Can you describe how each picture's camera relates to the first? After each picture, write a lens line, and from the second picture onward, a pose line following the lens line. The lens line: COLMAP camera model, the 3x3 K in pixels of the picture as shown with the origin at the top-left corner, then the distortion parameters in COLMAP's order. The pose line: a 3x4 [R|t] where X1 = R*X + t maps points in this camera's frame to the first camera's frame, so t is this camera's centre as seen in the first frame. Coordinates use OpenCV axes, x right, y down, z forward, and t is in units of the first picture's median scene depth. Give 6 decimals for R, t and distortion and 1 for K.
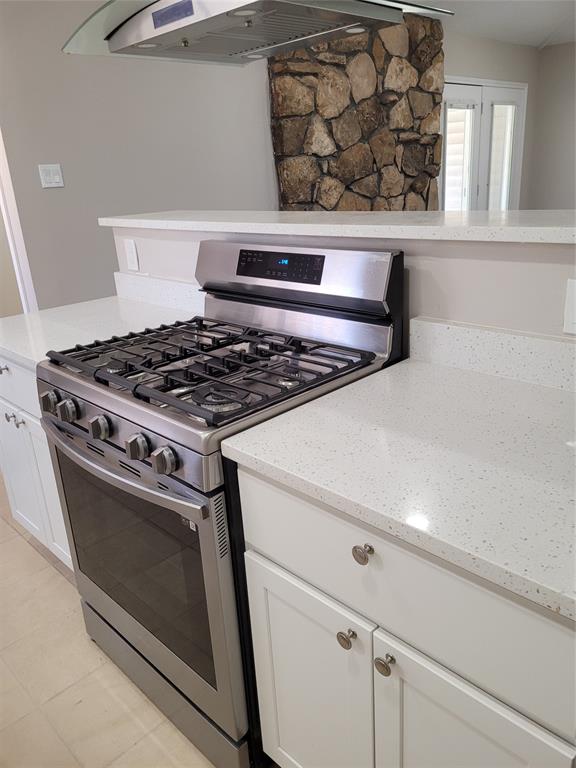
lens RADIAL K [[581.3, 0, 291.6], [0, 581.3, 380.1], [0, 0, 1]] dist [0.046017, -0.061306]
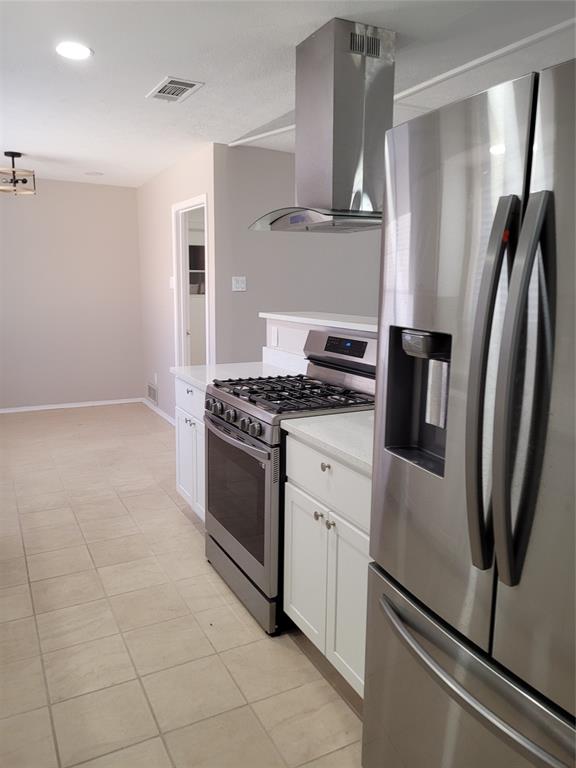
lens RADIAL K [[581.3, 0, 291.6], [0, 581.3, 380.1], [0, 0, 1]] dist [0.046017, -0.061306]
pose [[0.951932, 0.115629, -0.283647, 0.335242], [-0.162454, 0.975632, -0.147485, 0.184610], [0.259681, 0.186475, 0.947519, -0.669358]]
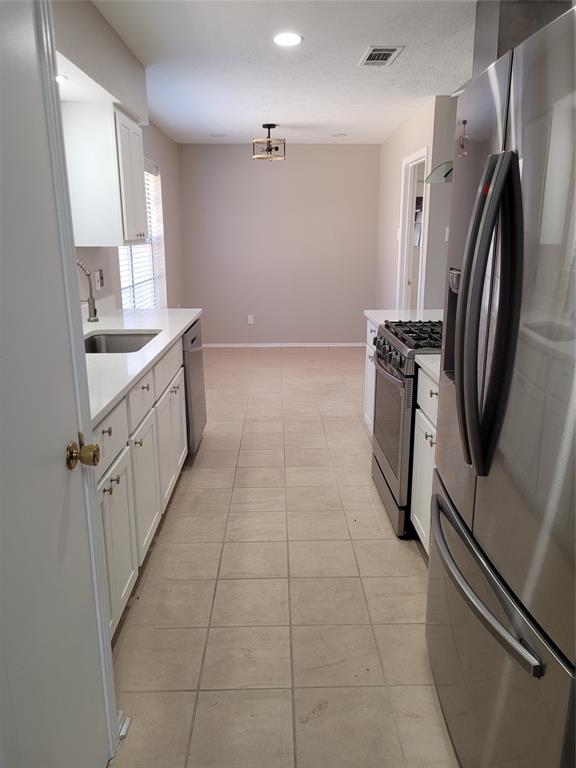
lens RADIAL K [[581.3, 0, 291.6], [0, 581.3, 380.1], [0, 0, 1]] dist [0.046017, -0.061306]
pose [[0.721675, 0.218686, -0.656781, 0.758867], [-0.267143, 0.963273, 0.027200, 0.191699], [0.638608, 0.155825, 0.753590, -0.749800]]
